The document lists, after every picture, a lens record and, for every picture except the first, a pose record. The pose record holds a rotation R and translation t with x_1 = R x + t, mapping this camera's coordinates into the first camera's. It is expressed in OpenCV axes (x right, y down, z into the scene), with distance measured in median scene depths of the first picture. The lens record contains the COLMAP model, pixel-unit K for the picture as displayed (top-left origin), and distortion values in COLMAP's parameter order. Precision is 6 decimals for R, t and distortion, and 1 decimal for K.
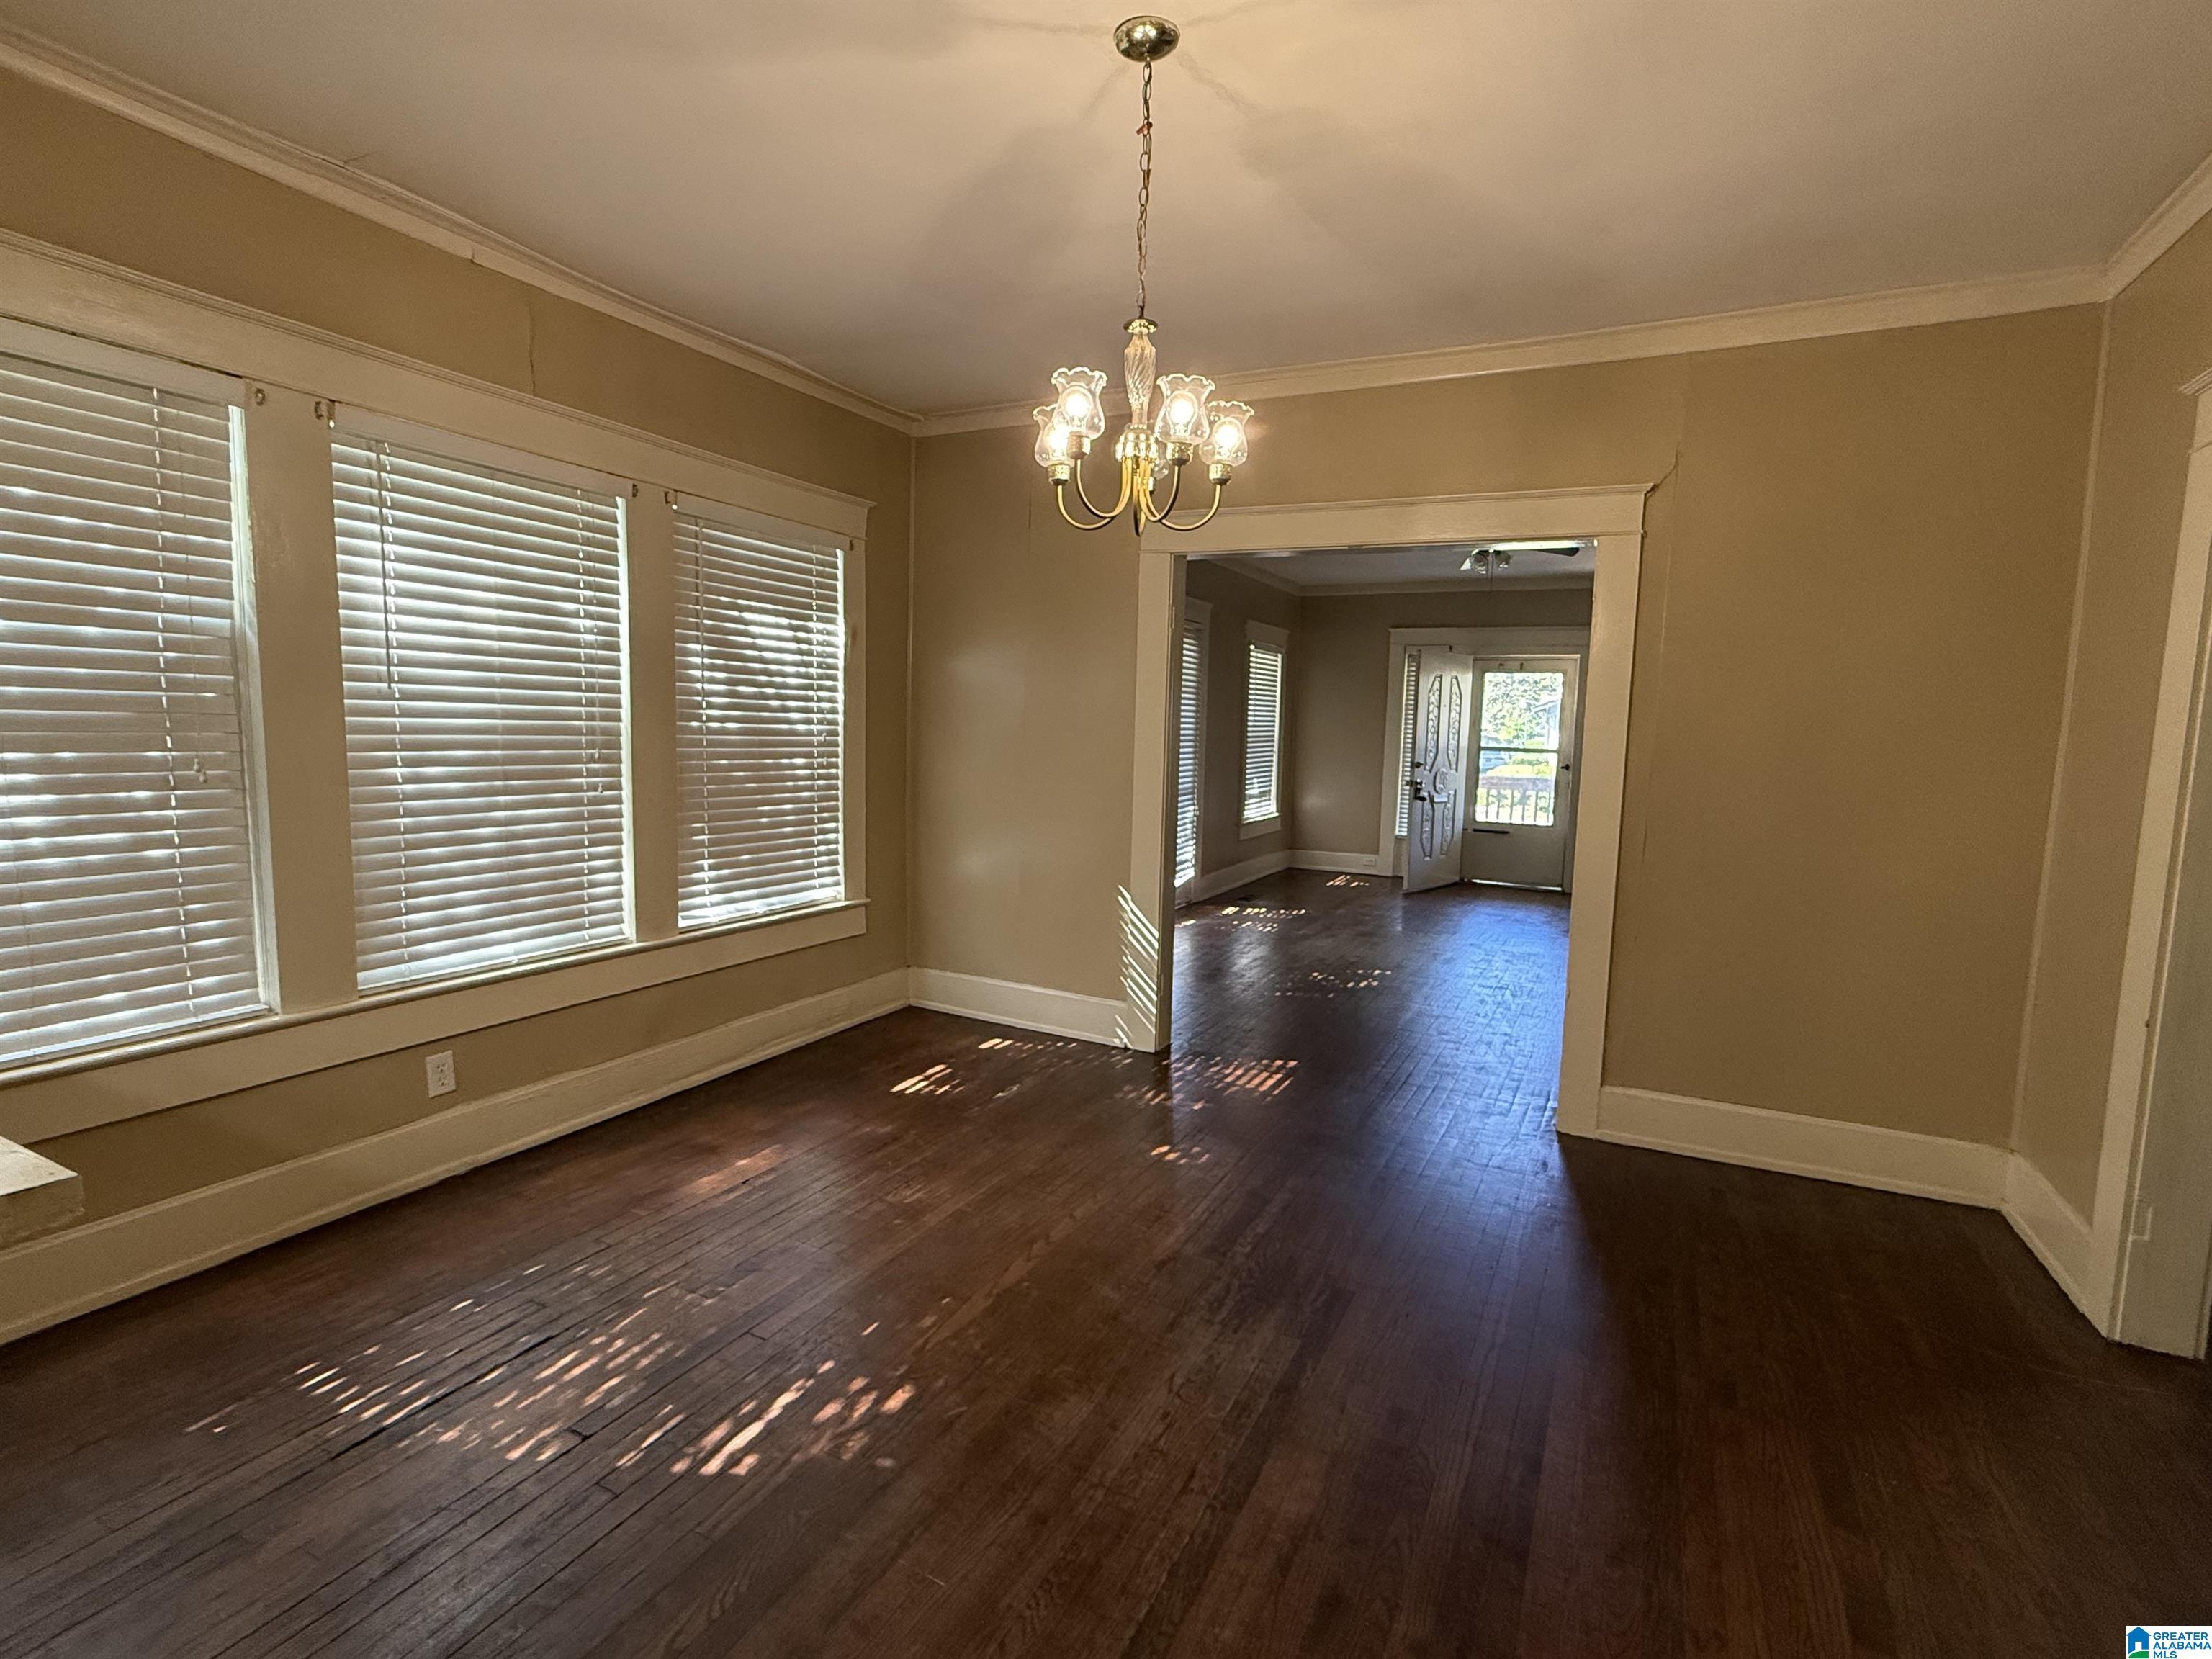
lens RADIAL K [[1033.0, 0, 1106.0], [0, 1033.0, 829.5], [0, 0, 1]] dist [0.000722, 0.000196]
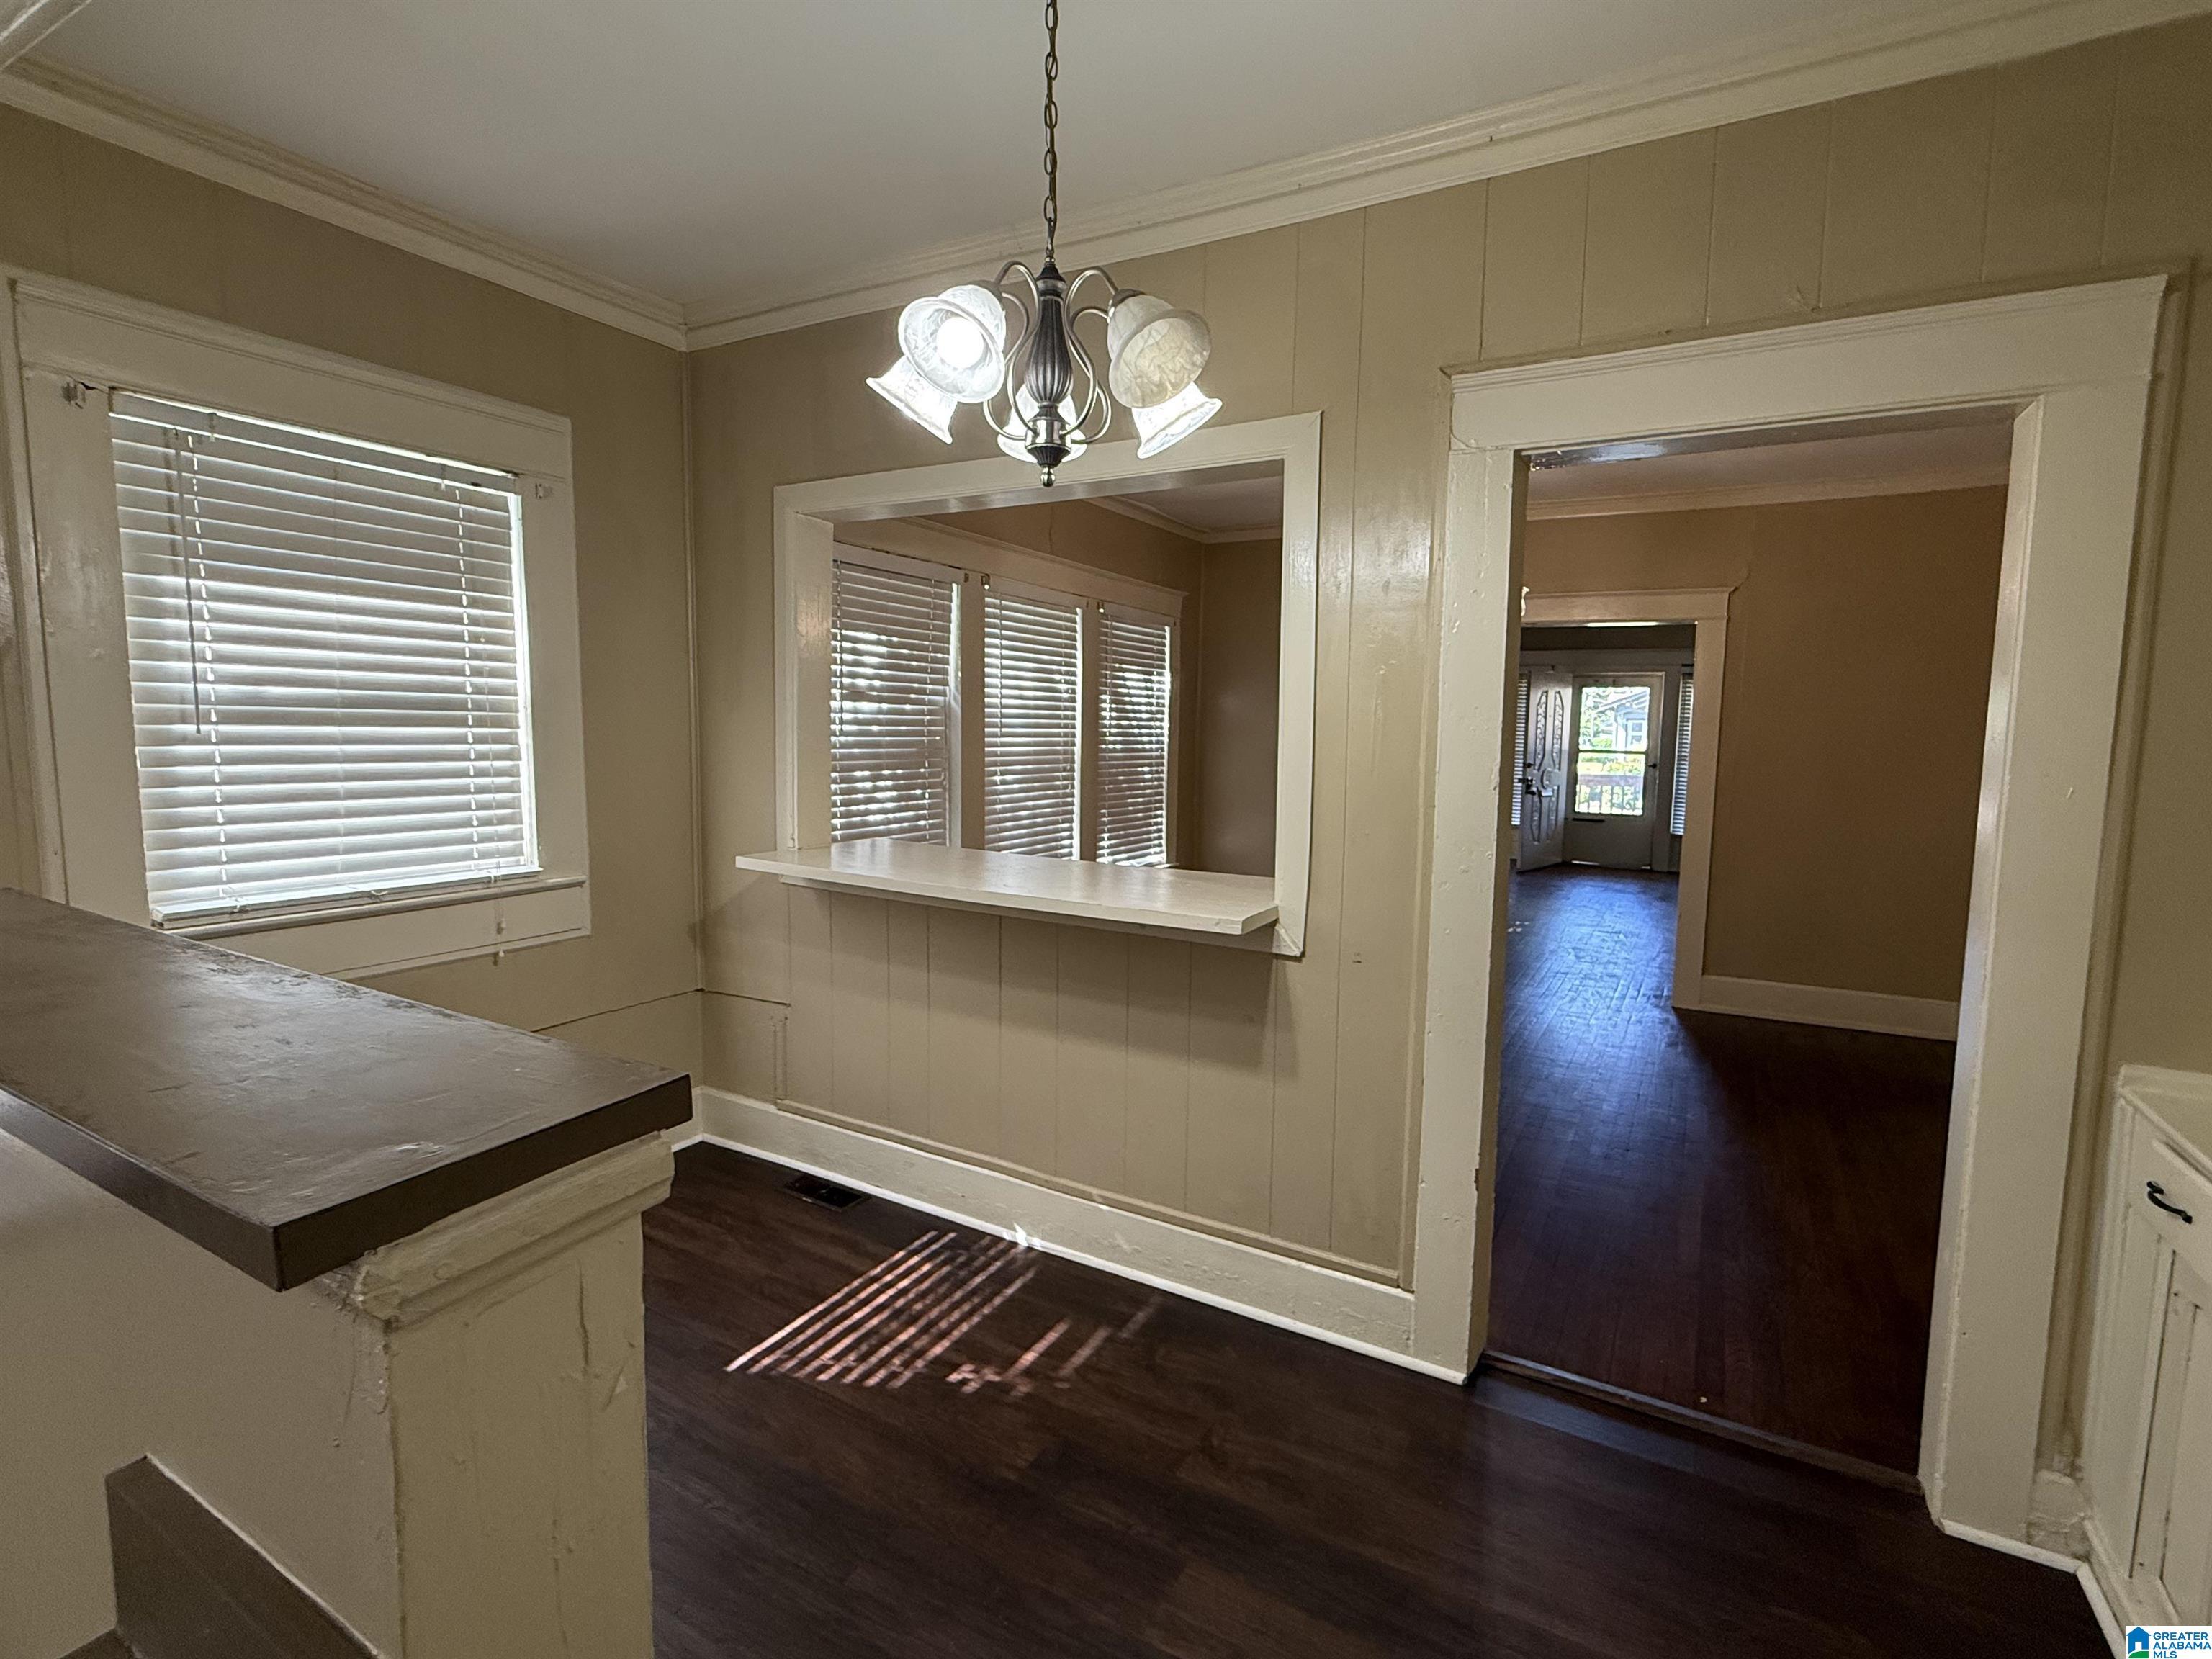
lens RADIAL K [[1033.0, 0, 1106.0], [0, 1033.0, 829.5], [0, 0, 1]] dist [0.000722, 0.000196]
pose [[0.998684, -0.007930, -0.050678, -0.312982], [0.007837, 0.999967, -0.002040, 0.026799], [0.050693, 0.001640, 0.998713, -0.555722]]
